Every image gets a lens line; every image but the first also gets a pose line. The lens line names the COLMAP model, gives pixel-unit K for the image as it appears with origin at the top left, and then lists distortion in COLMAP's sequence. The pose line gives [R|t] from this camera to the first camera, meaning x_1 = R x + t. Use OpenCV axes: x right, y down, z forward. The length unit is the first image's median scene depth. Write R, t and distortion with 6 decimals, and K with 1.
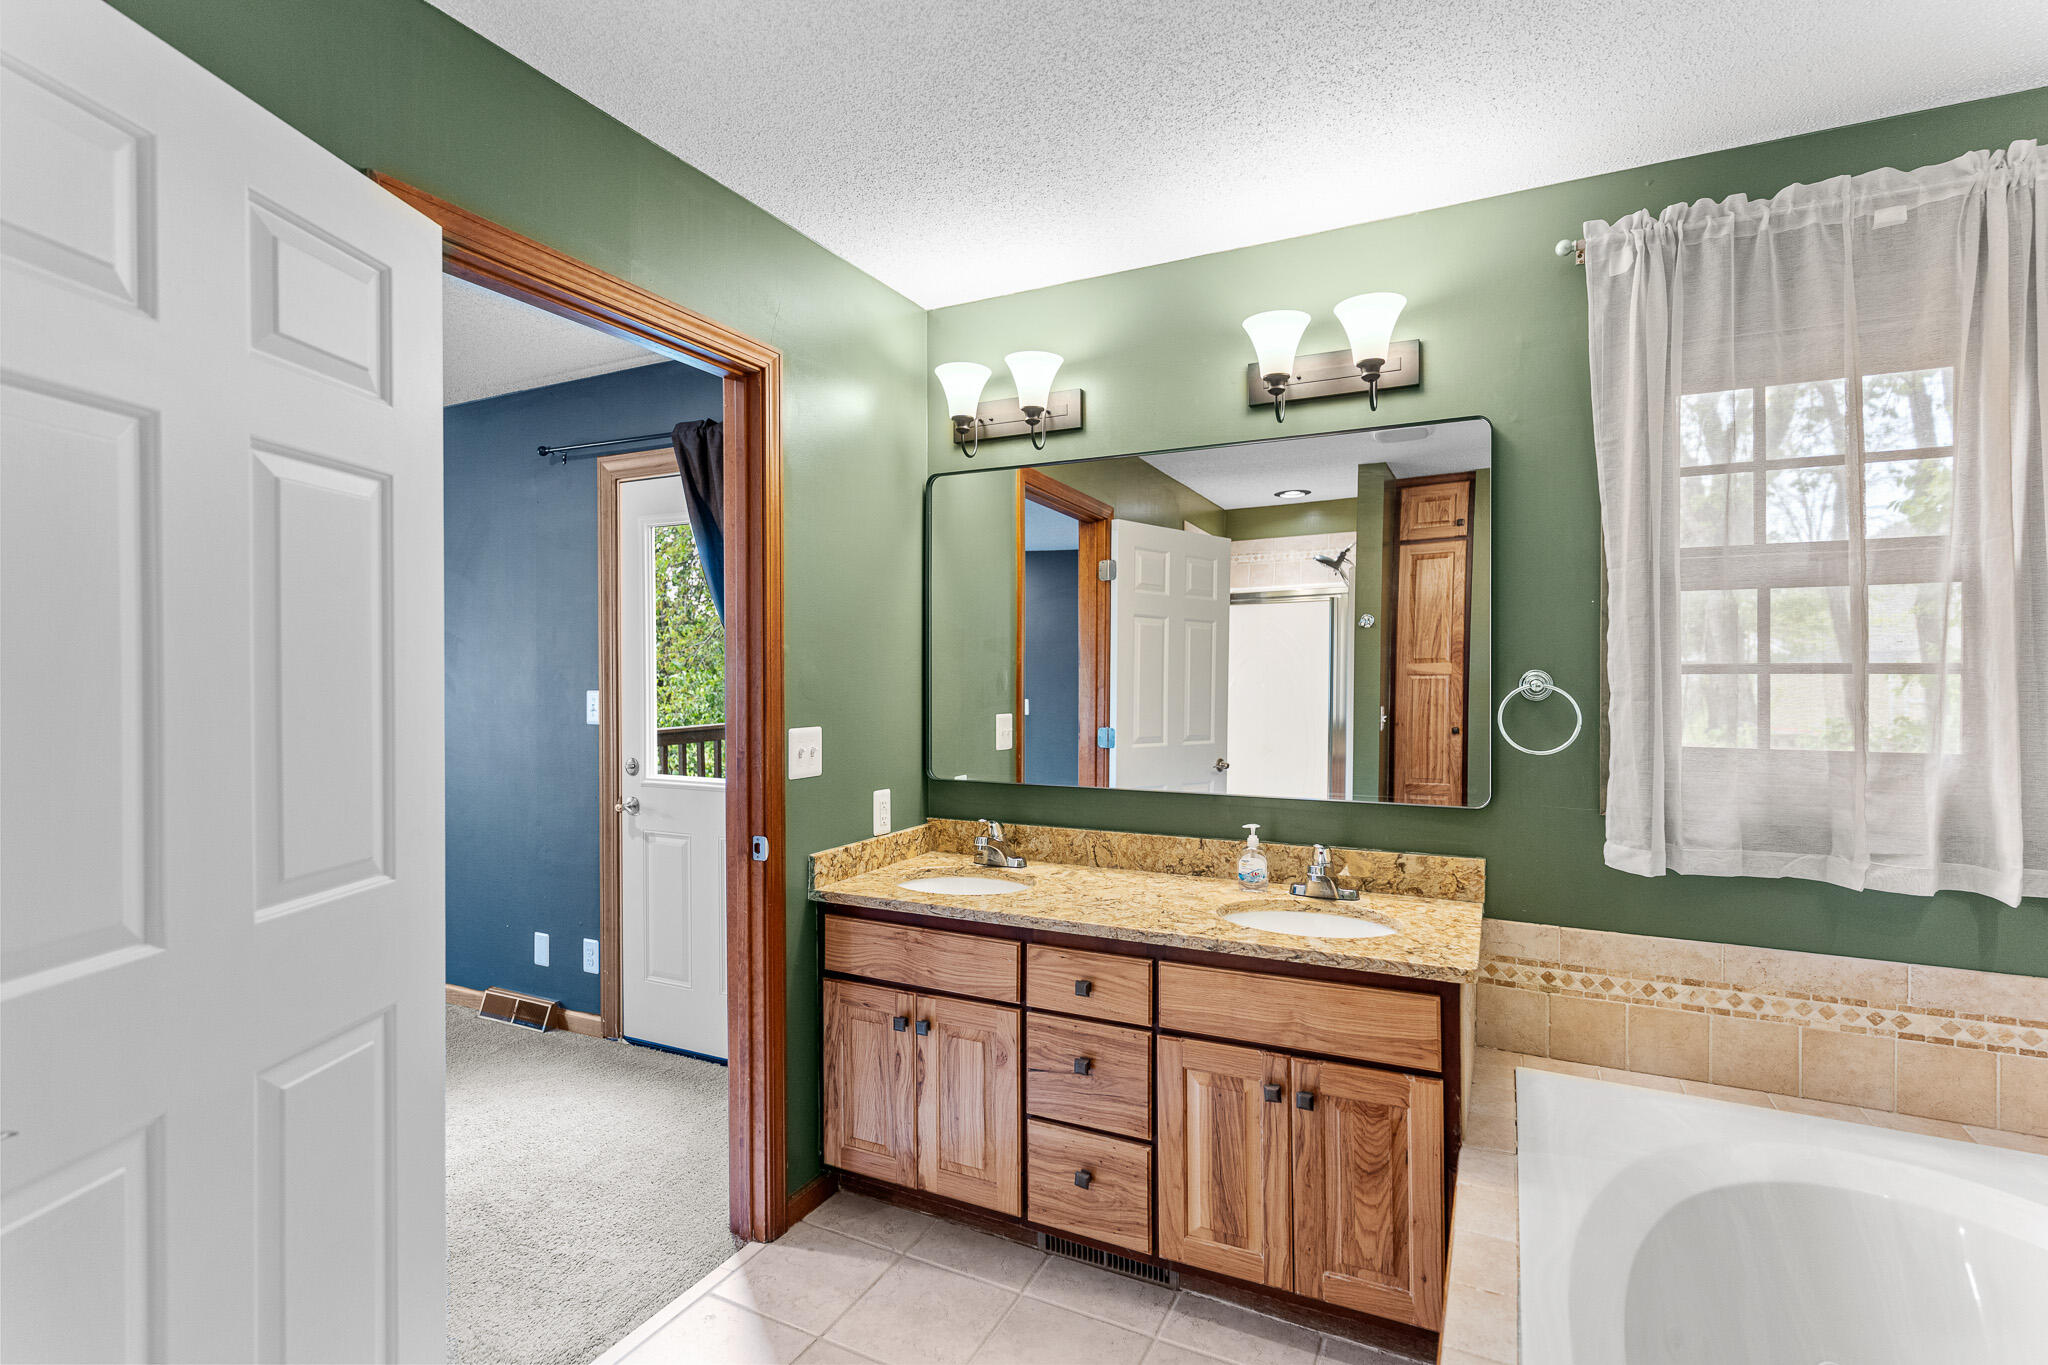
lens RADIAL K [[968.1, 0, 1019.5], [0, 968.1, 676.5], [0, 0, 1]] dist [-0.000246, 0.000135]
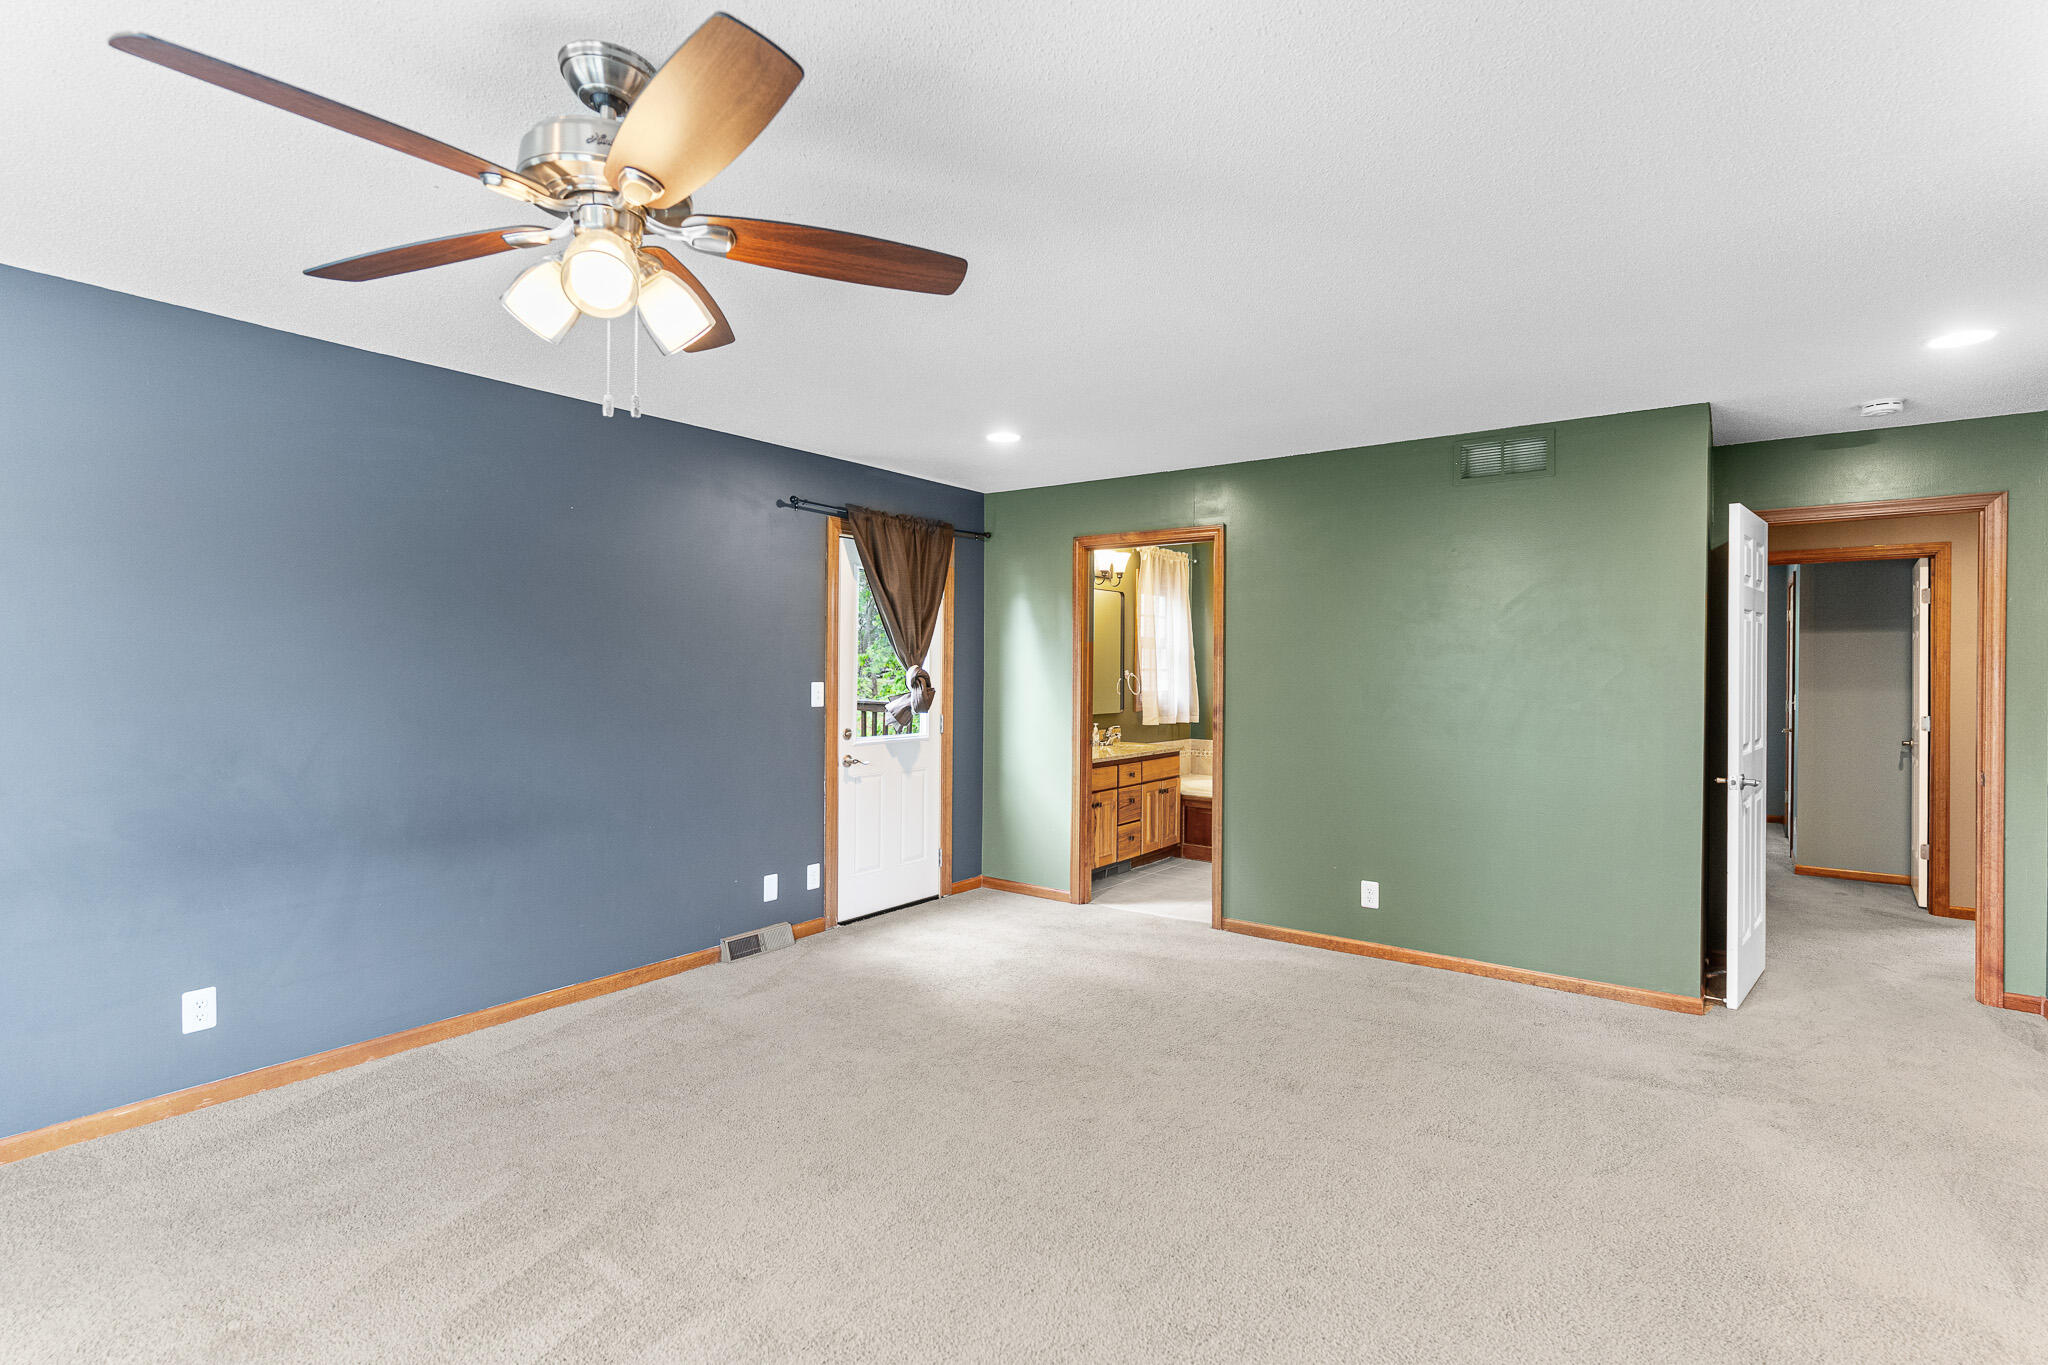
lens RADIAL K [[937.2, 0, 1024.0], [0, 937.2, 682.5], [0, 0, 1]] dist [-0.000711, 0.000068]
pose [[0.185543, -0.007990, 0.982604, -1.866208], [0.004297, 0.999964, 0.007320, 0.007551], [-0.982627, 0.002864, 0.185571, 0.514570]]
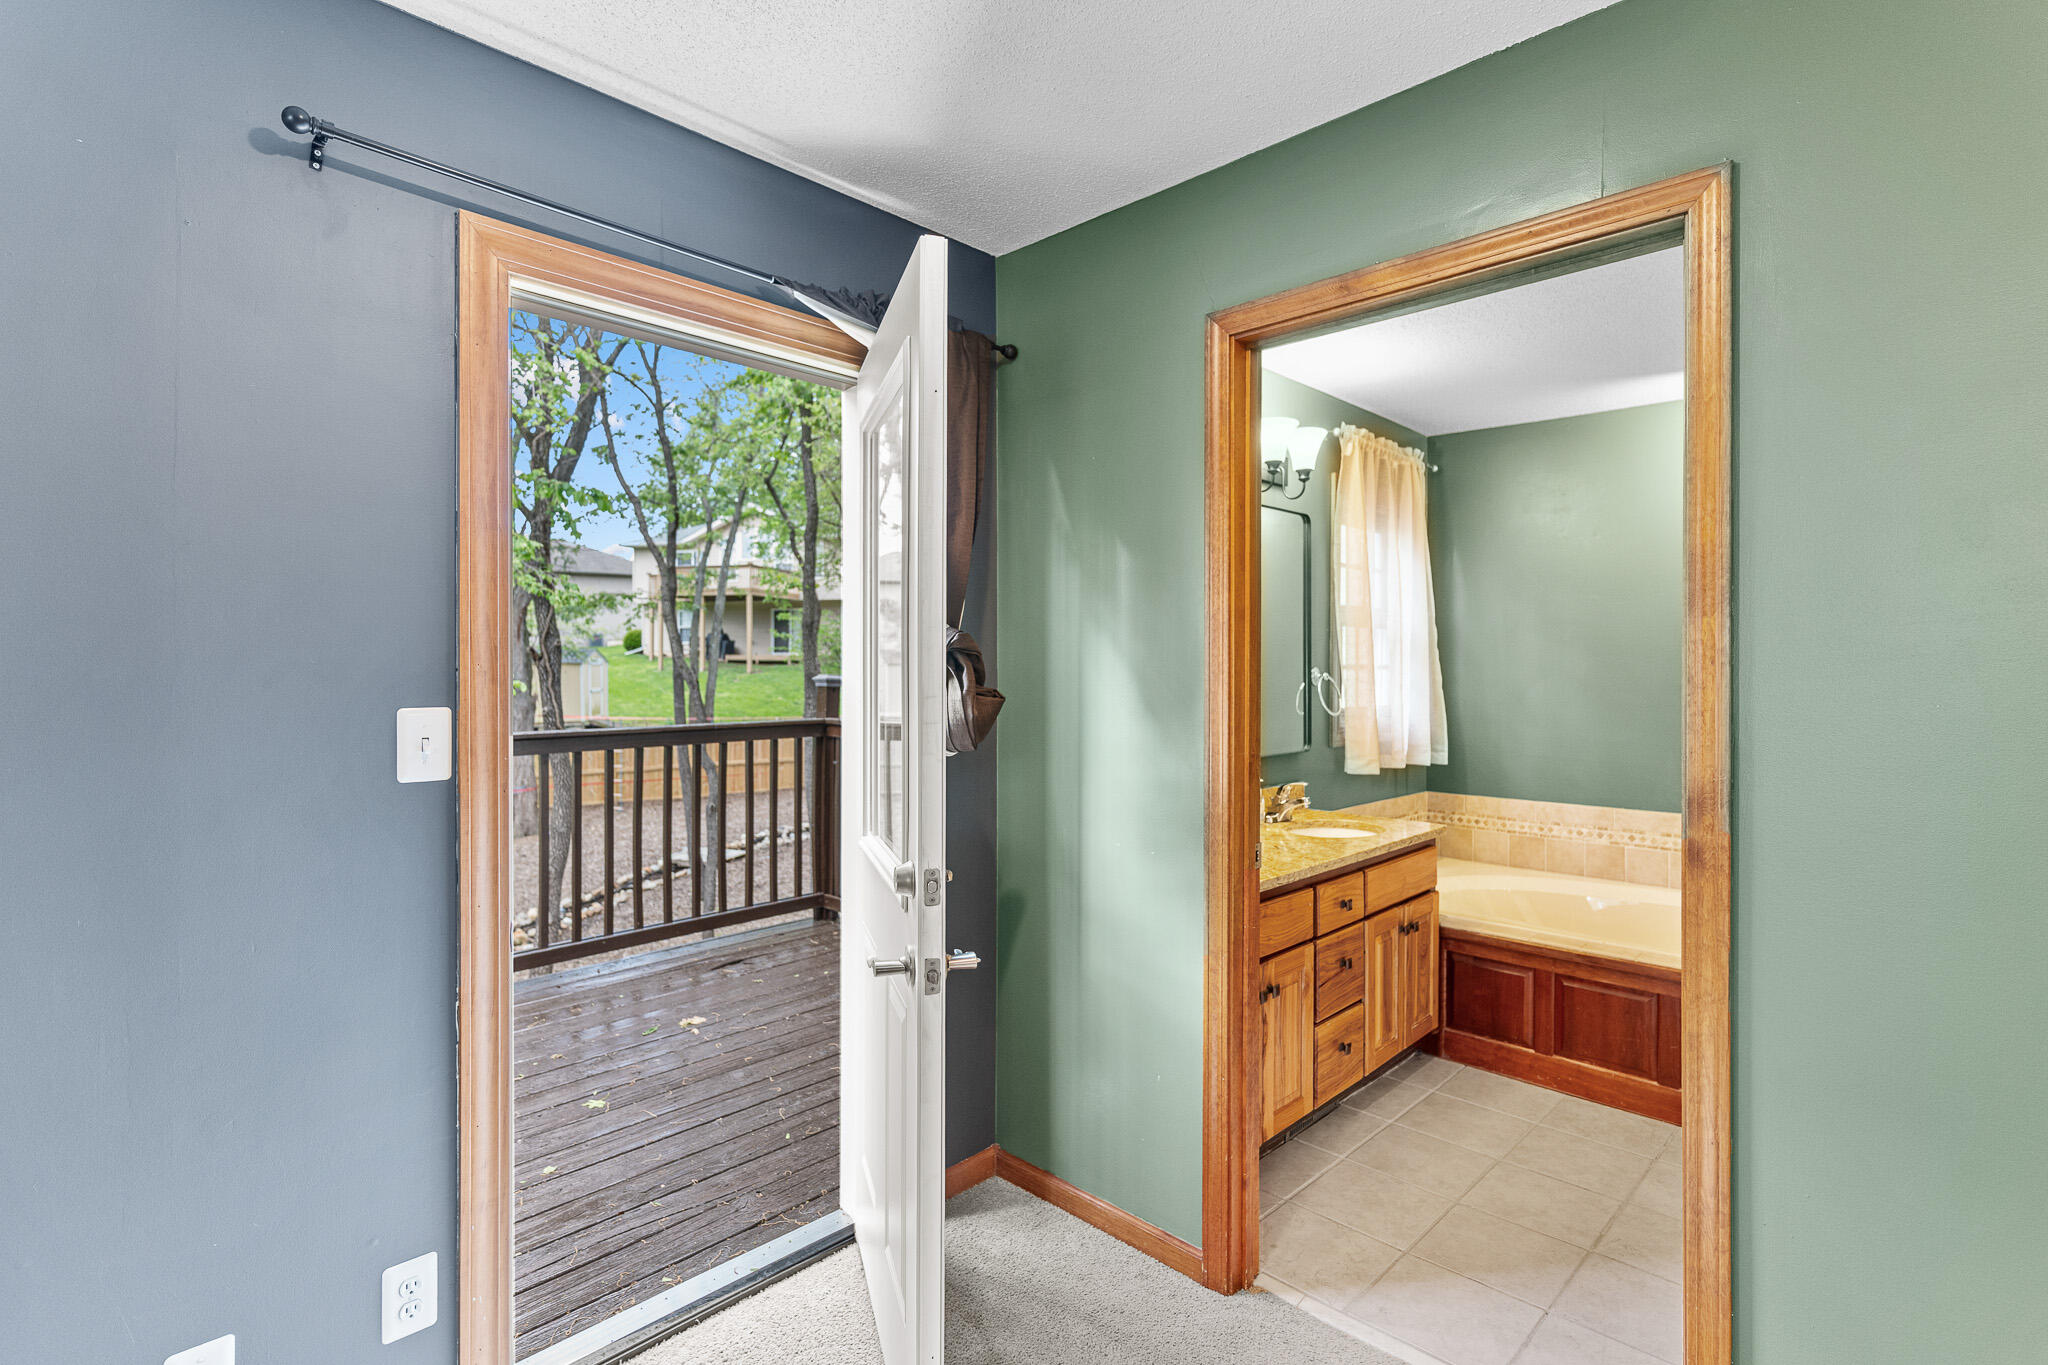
lens RADIAL K [[983.3, 0, 1022.7], [0, 983.3, 640.4], [0, 0, 1]] dist [-0.000678, 0.000518]
pose [[0.316168, 0.025345, 0.948365, -0.898393], [-0.000108, 0.999644, -0.026680, -0.005553], [-0.948703, 0.008333, 0.316058, 0.647009]]
